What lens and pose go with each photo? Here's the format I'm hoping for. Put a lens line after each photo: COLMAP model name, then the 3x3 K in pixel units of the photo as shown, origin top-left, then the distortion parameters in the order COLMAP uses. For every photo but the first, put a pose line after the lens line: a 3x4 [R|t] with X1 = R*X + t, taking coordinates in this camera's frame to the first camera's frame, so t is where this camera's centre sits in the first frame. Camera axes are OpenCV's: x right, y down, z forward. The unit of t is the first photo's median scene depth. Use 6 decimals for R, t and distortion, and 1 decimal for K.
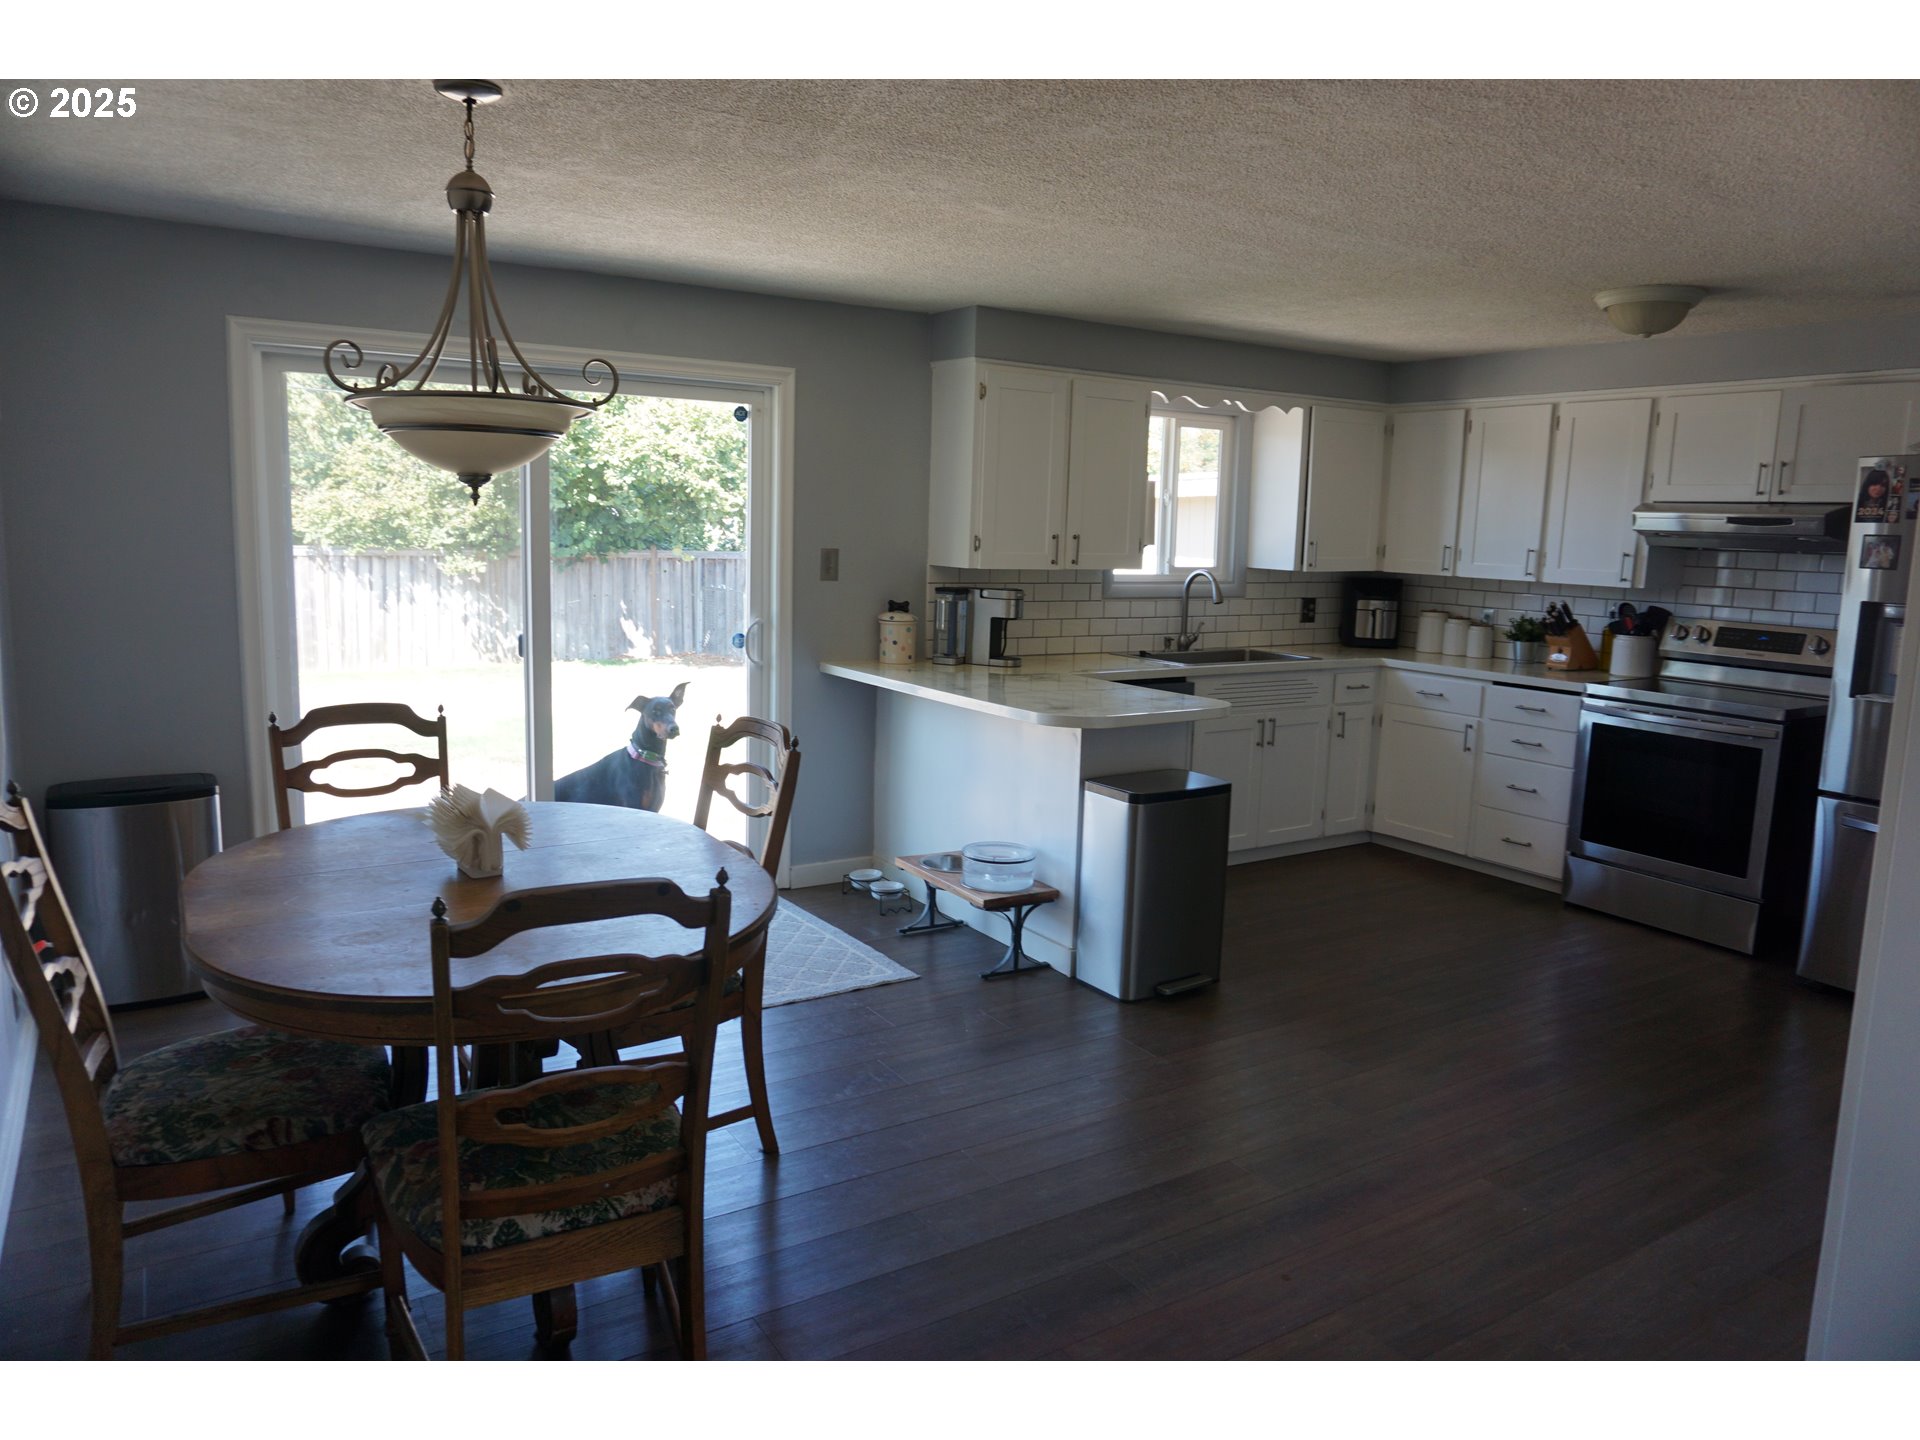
lens RADIAL K [[1284.6, 0, 952.9], [0, 1284.6, 721.2], [0, 0, 1]] dist [-0.052134, 0.038923]
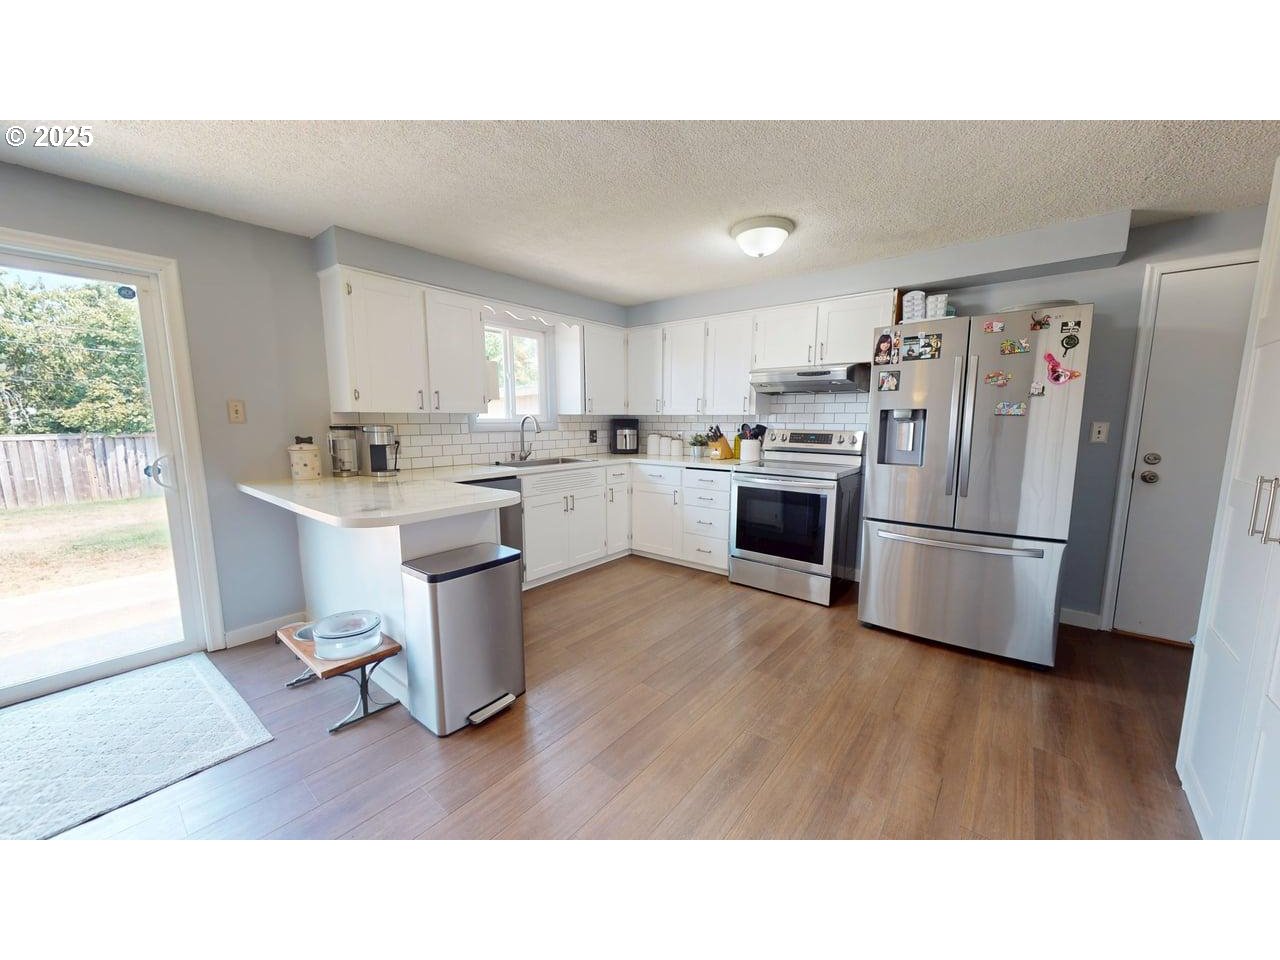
lens RADIAL K [[467.9, 0, 639.5], [0, 467.9, 482.3], [0, 0, 1]] dist [-0.000616, -0.000254]
pose [[0.947843, -0.069259, 0.311122, 0.144867], [0.072987, 0.997333, -0.000340, -0.014043], [-0.310269, 0.023030, 0.950370, 0.371232]]
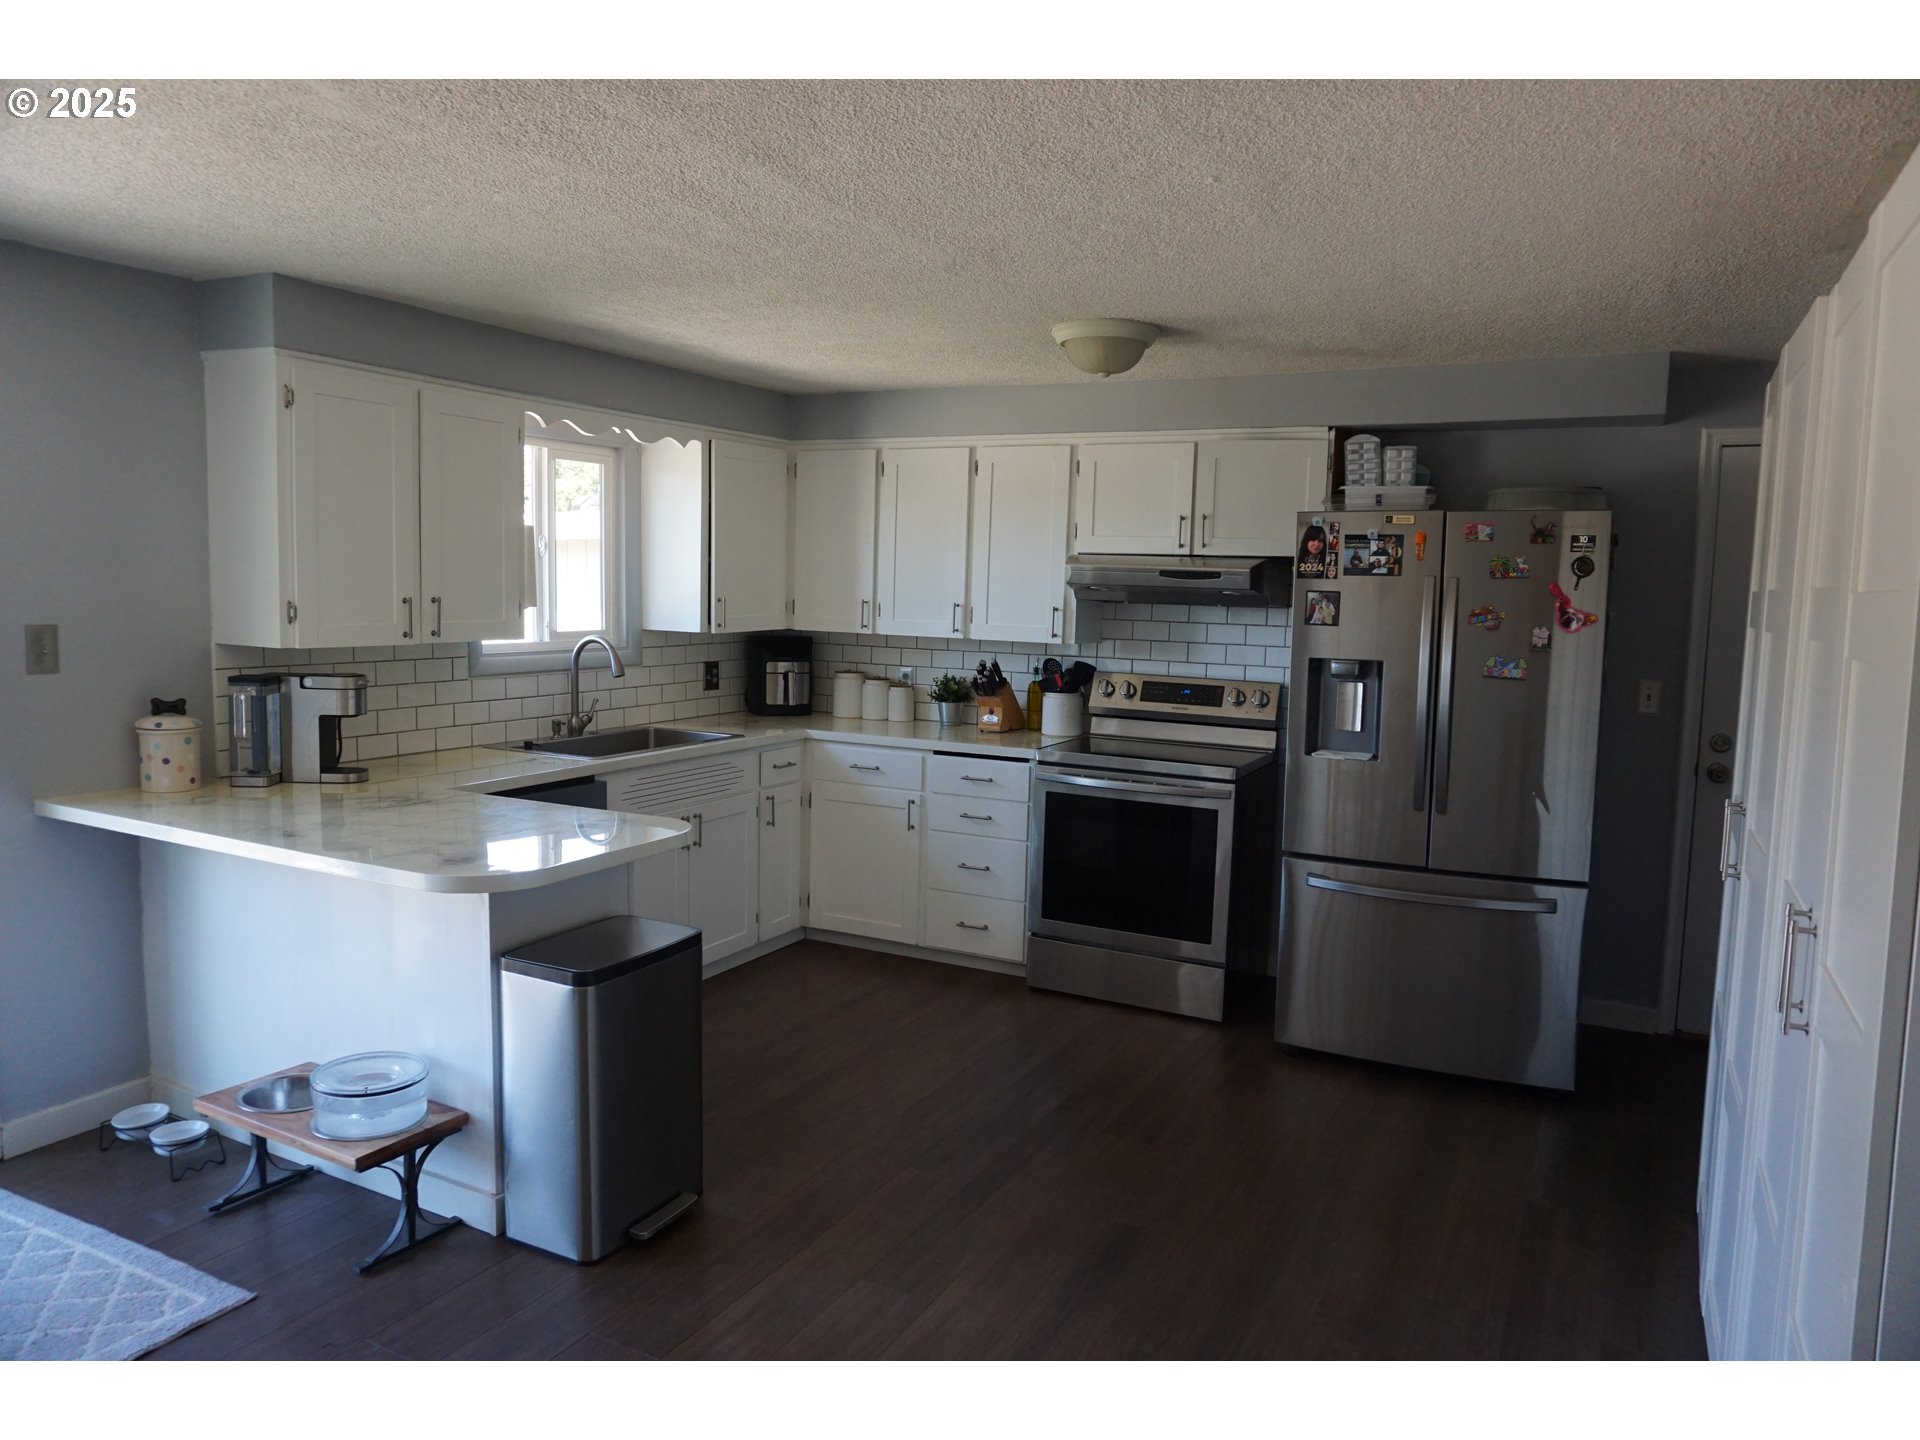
lens RADIAL K [[1284.6, 0, 952.9], [0, 1284.6, 721.2], [0, 0, 1]] dist [-0.052134, 0.038923]
pose [[0.866143, -0.059576, 0.496232, -0.015510], [0.074972, 0.997123, -0.011148, -0.042252], [-0.494141, 0.046860, 0.868118, 0.208564]]
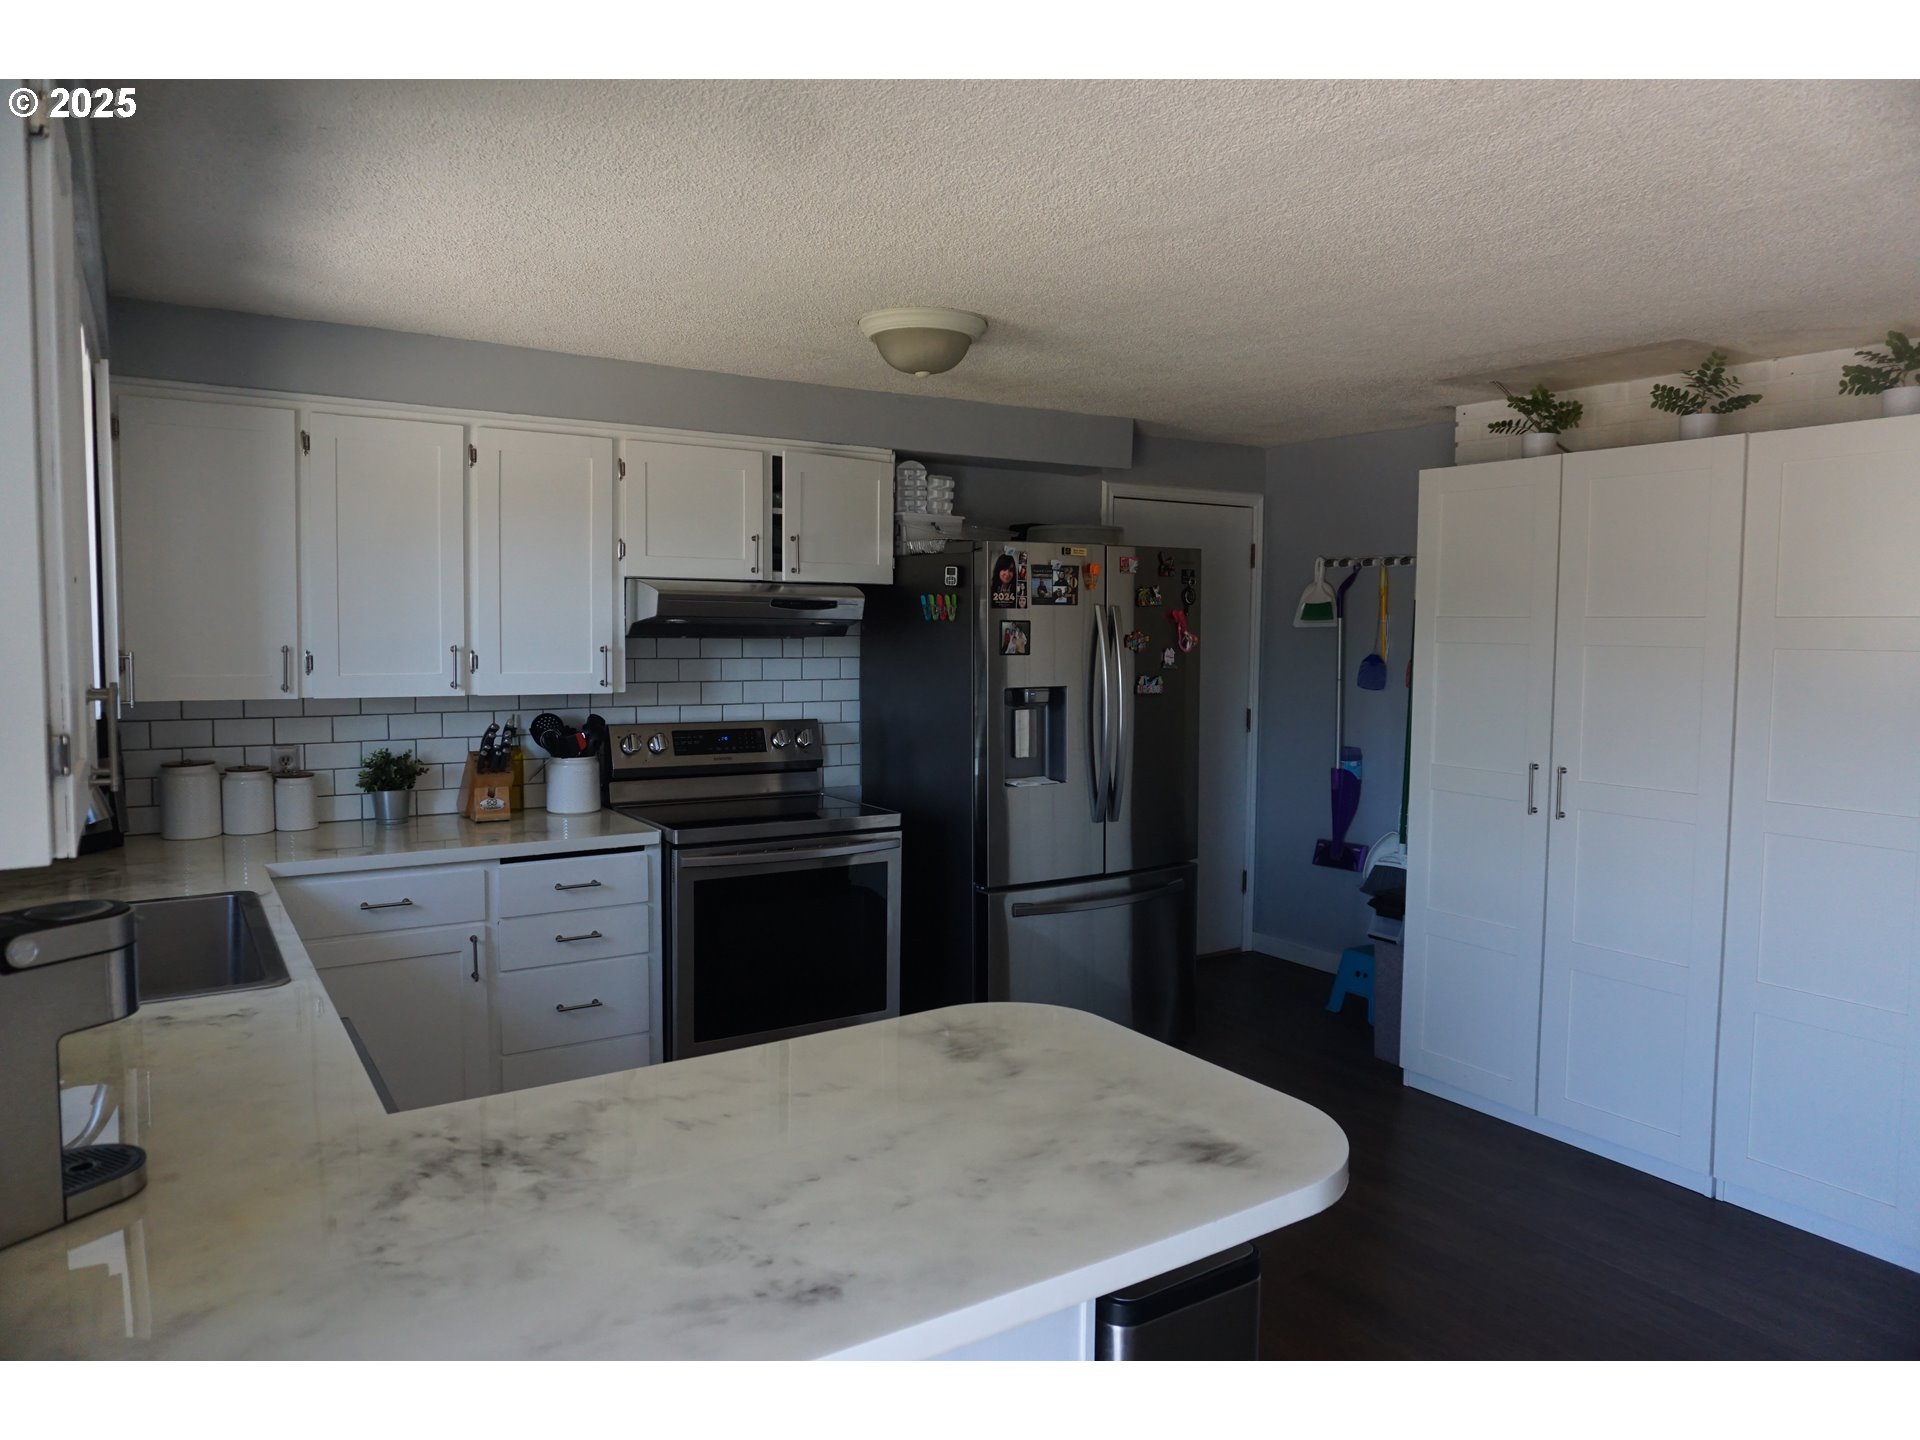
lens RADIAL K [[1274.1, 0, 960.0], [0, 1274.1, 720.0], [0, 0, 1]] dist [-0.044707, 0.004967]
pose [[-0.005124, -0.106967, 0.994249, -0.199272], [0.141986, 0.984111, 0.106608, -0.138071], [-0.989855, 0.141715, 0.010145, 0.786085]]
